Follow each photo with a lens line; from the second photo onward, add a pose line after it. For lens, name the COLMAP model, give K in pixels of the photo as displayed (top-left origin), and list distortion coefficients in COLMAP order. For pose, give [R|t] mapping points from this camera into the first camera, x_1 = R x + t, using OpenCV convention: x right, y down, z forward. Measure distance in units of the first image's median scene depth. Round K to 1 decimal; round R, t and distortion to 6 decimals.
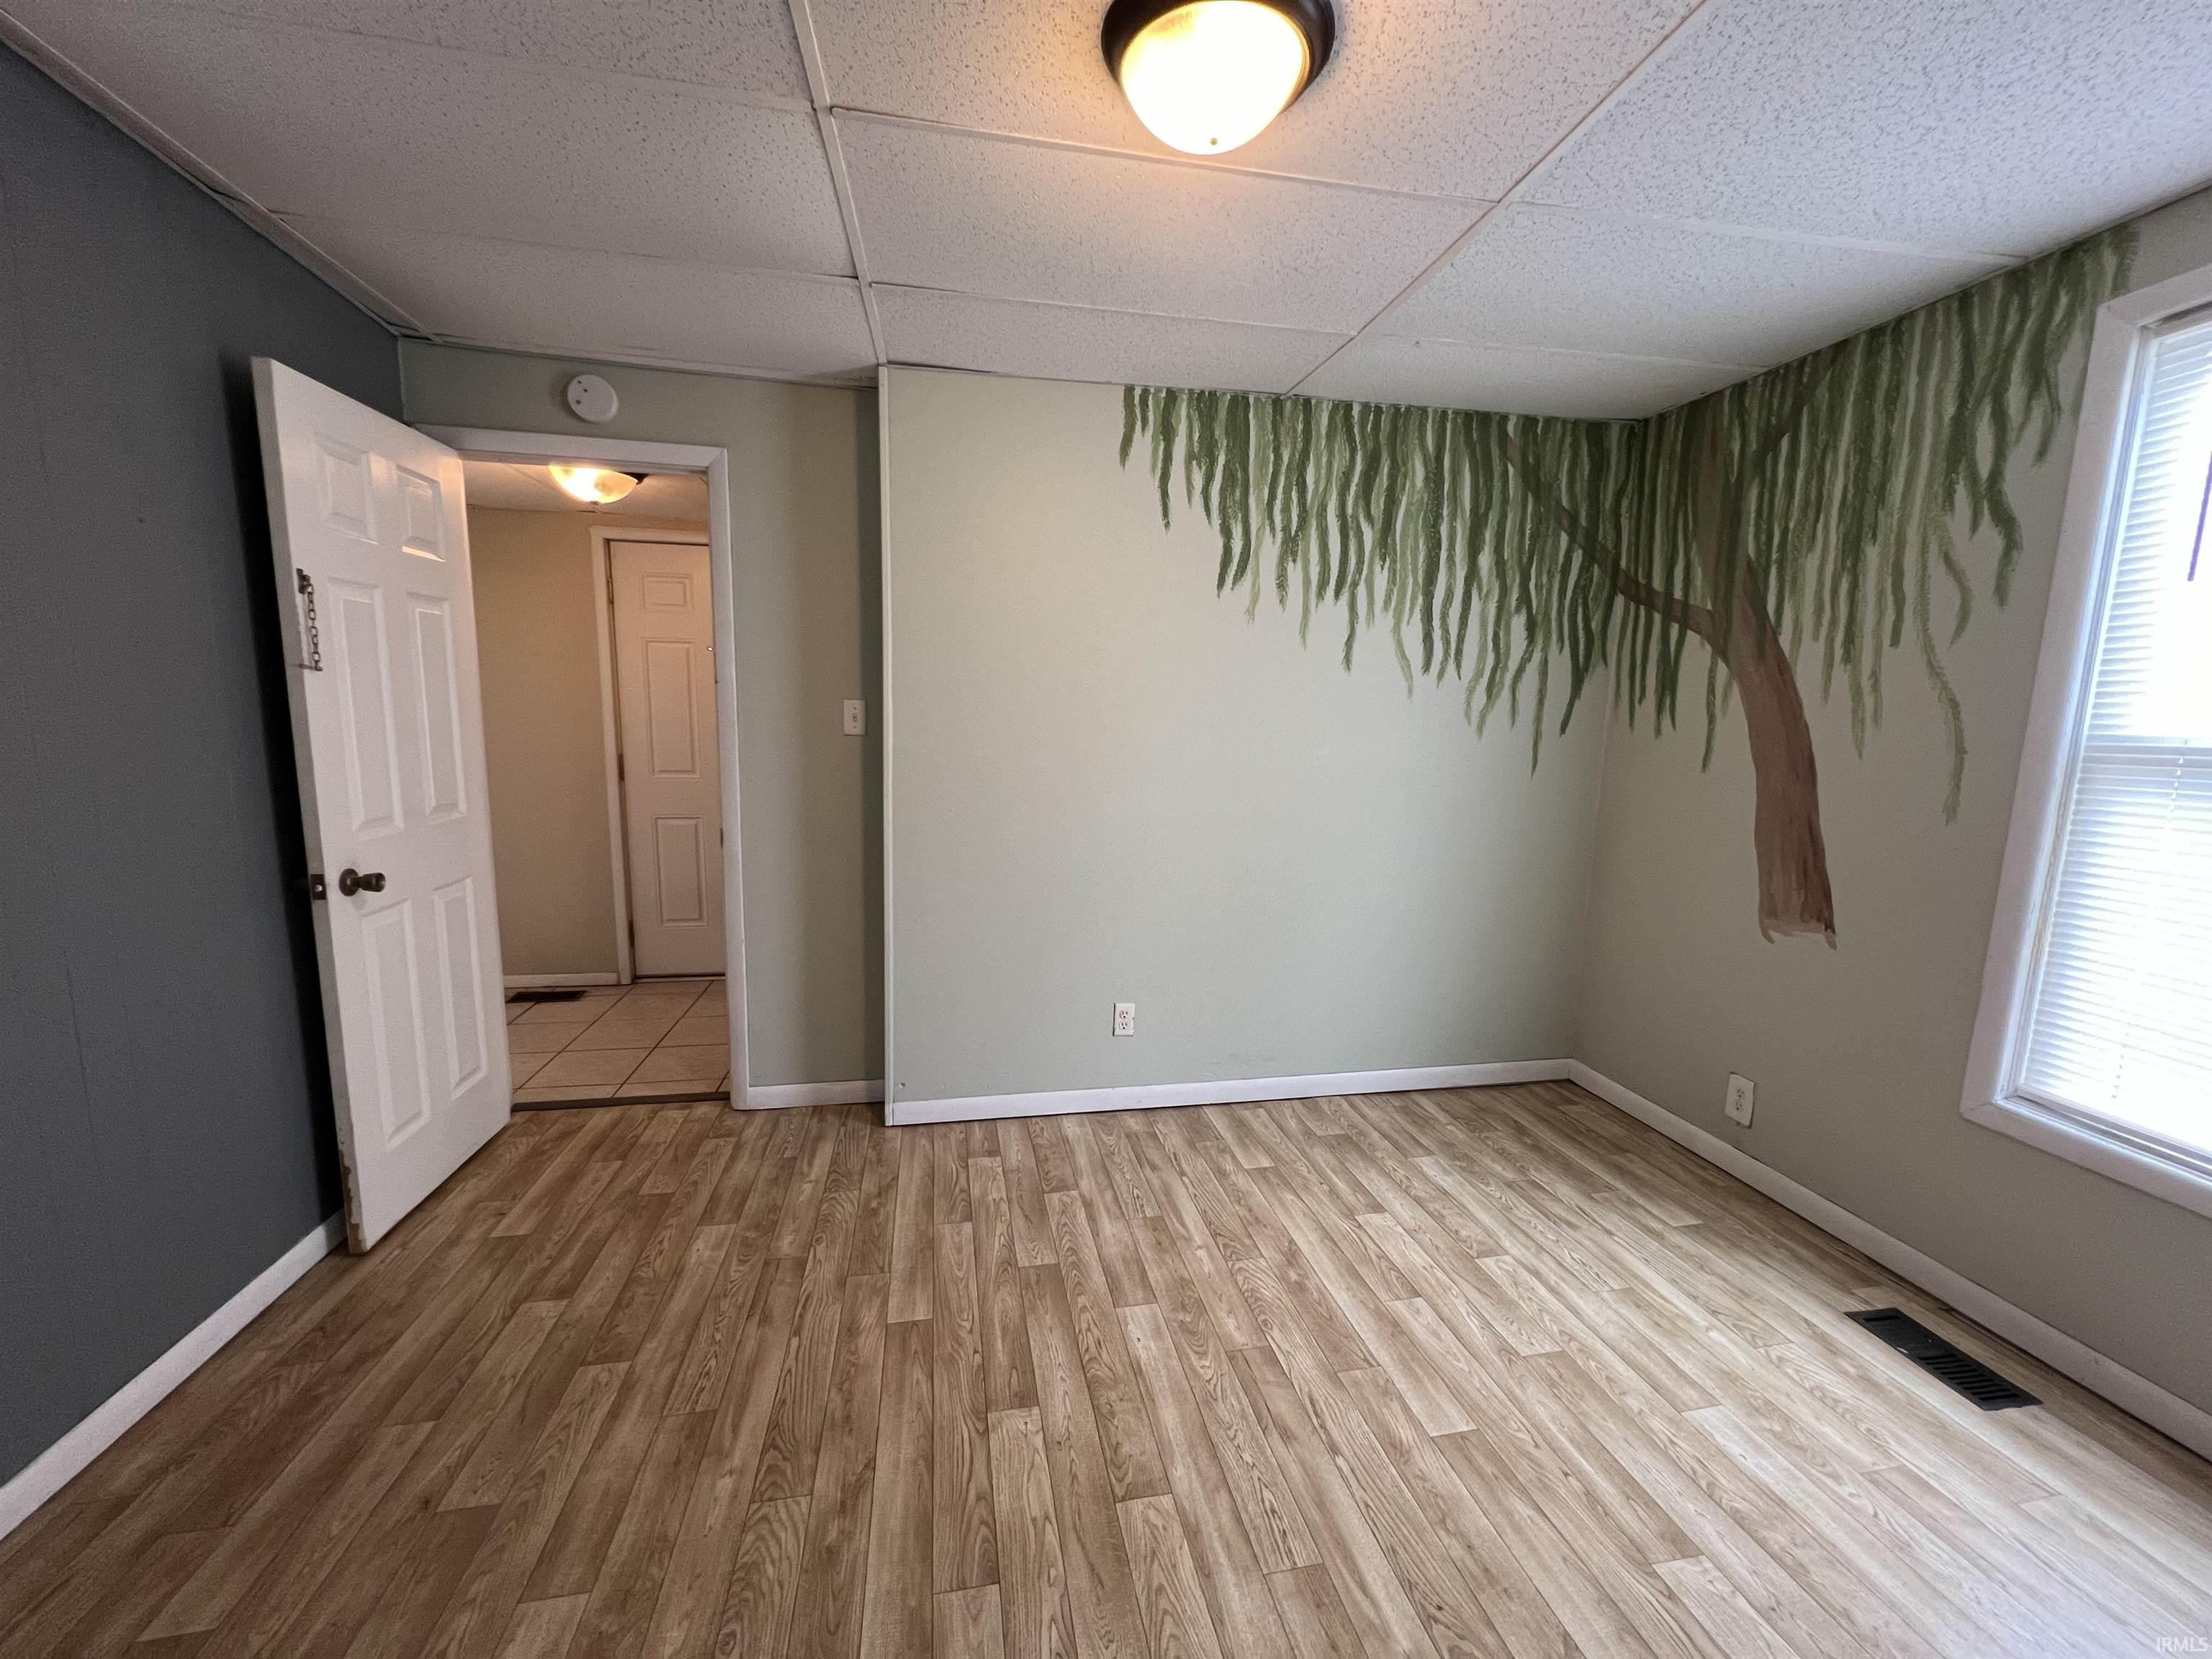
lens RADIAL K [[884.7, 0, 1111.0], [0, 884.7, 835.0], [0, 0, 1]] dist [-0.001982, 0.000438]
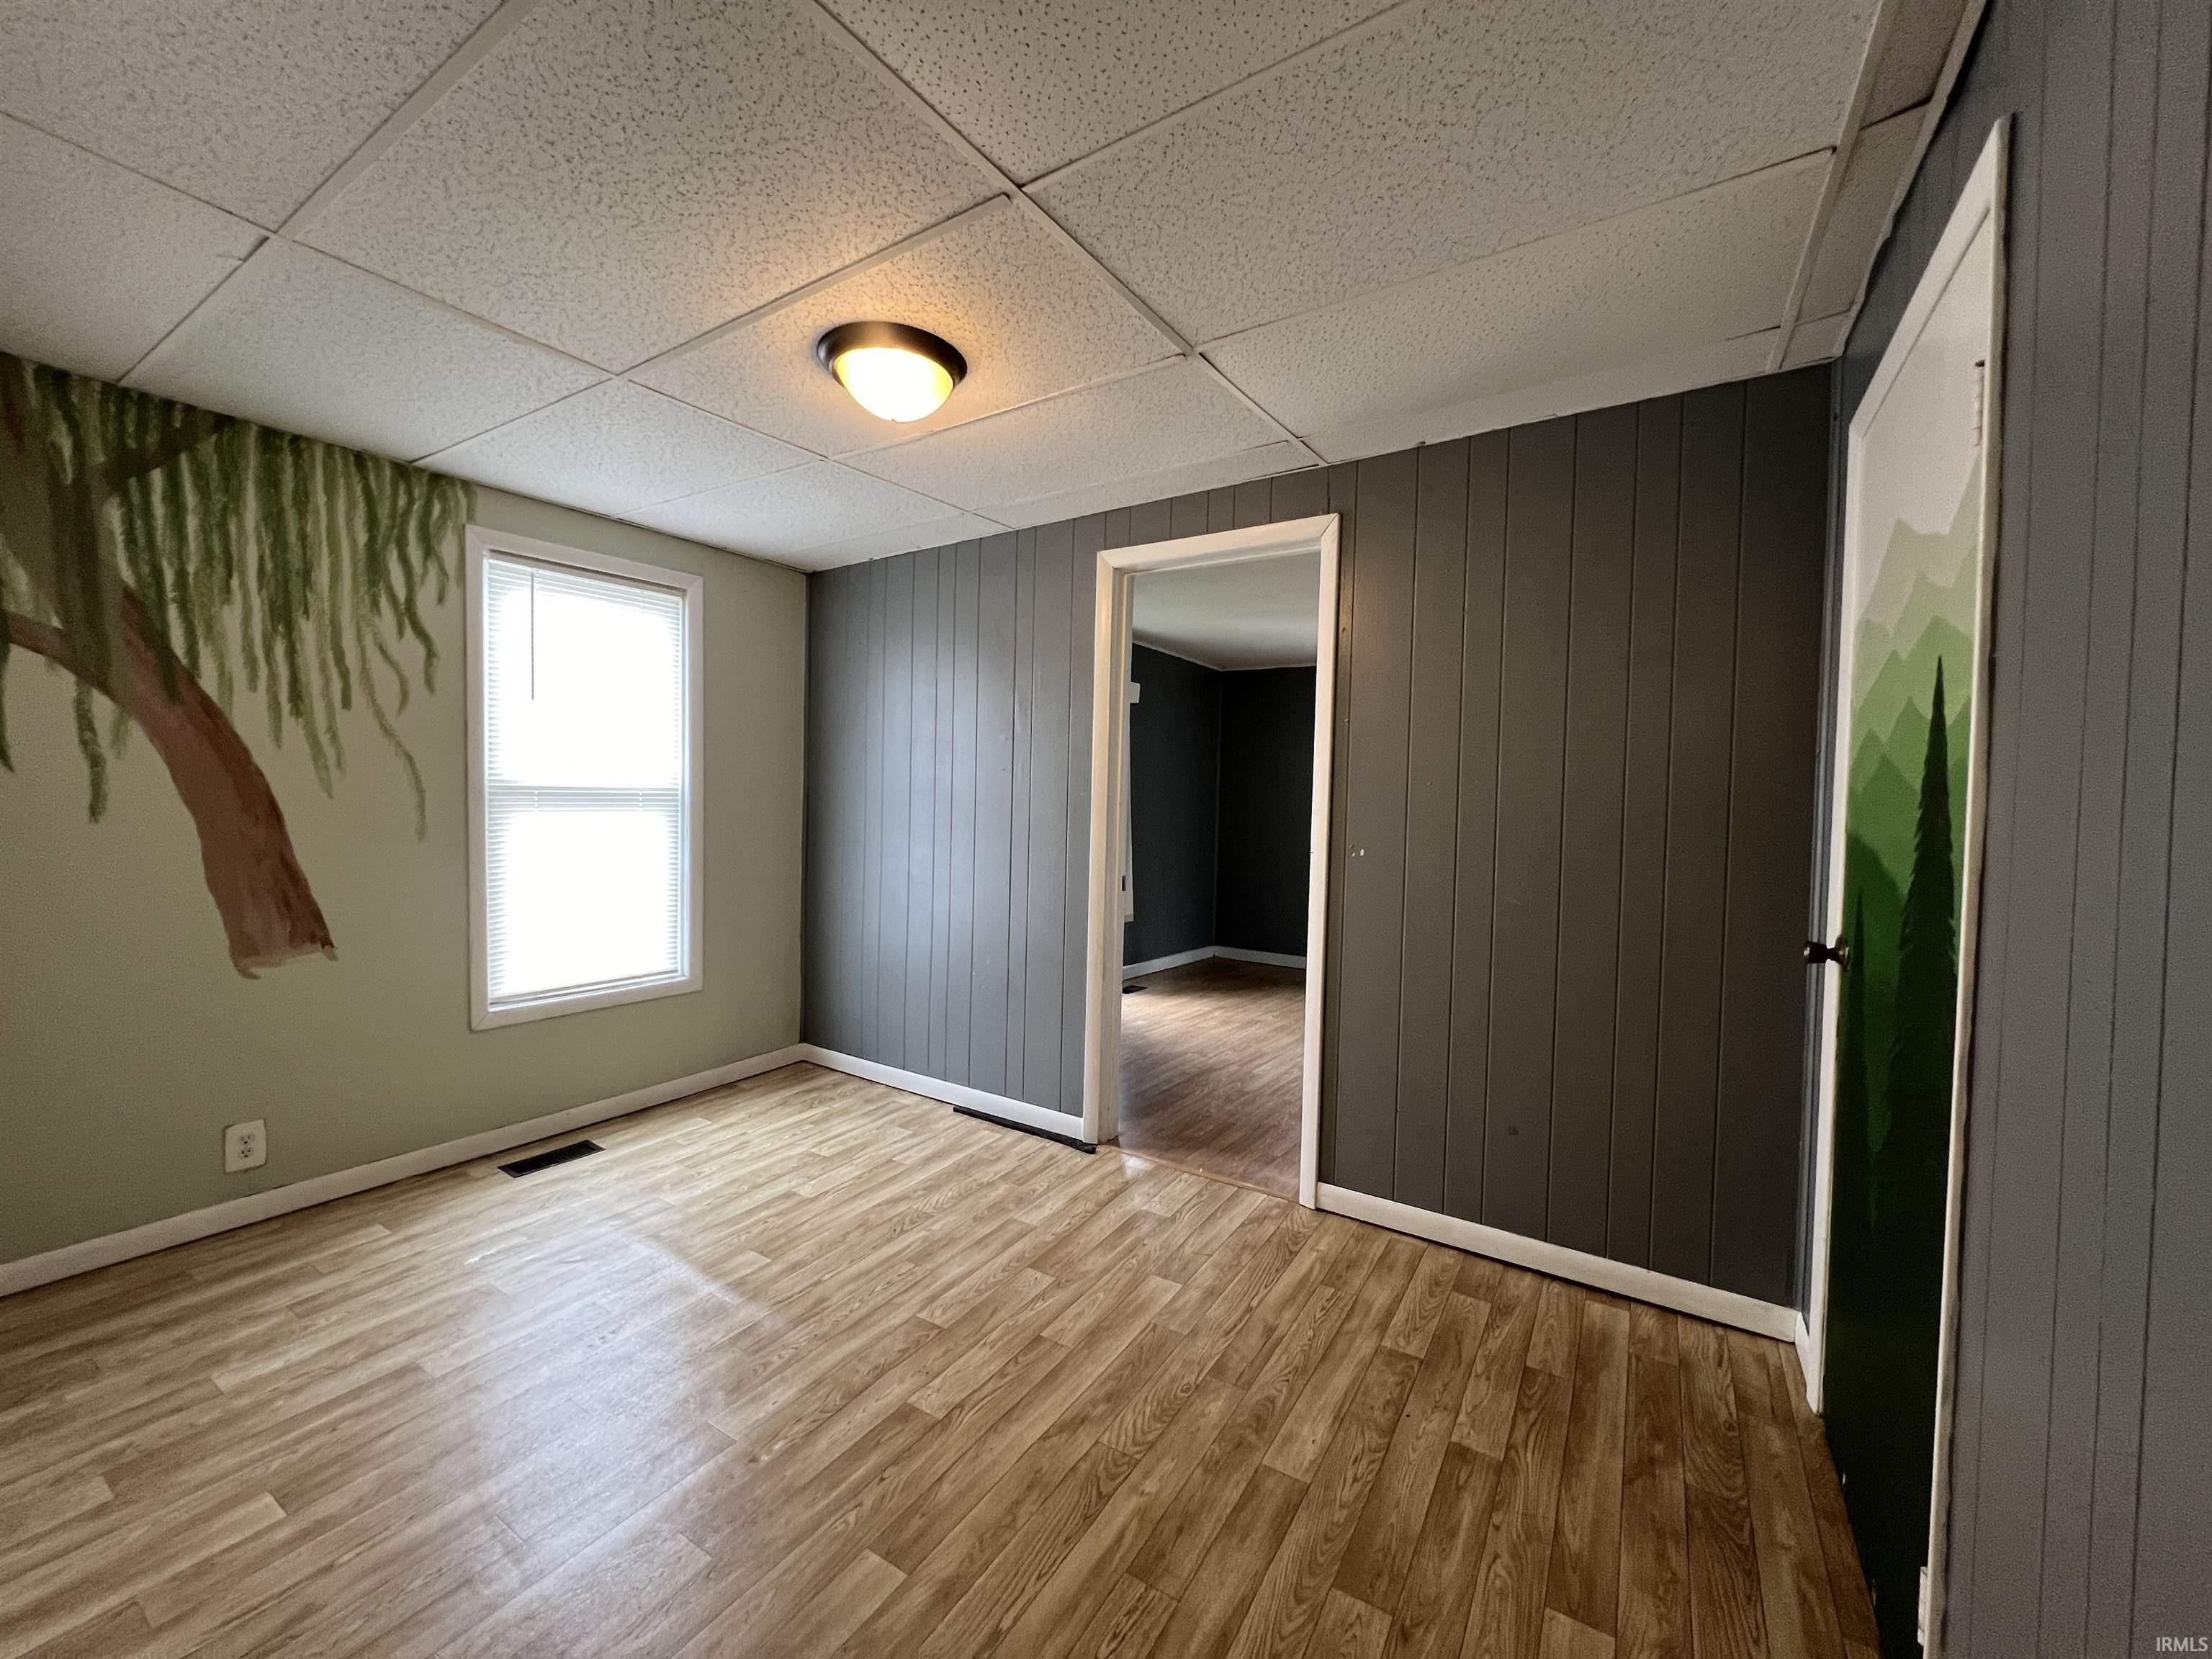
lens RADIAL K [[884.7, 0, 1111.0], [0, 884.7, 835.0], [0, 0, 1]] dist [-0.001982, 0.000438]
pose [[-0.736760, -0.058021, 0.673661, -0.766746], [0.059628, 0.986854, 0.150209, -0.159788], [-0.673520, 0.150837, -0.723615, 1.197087]]
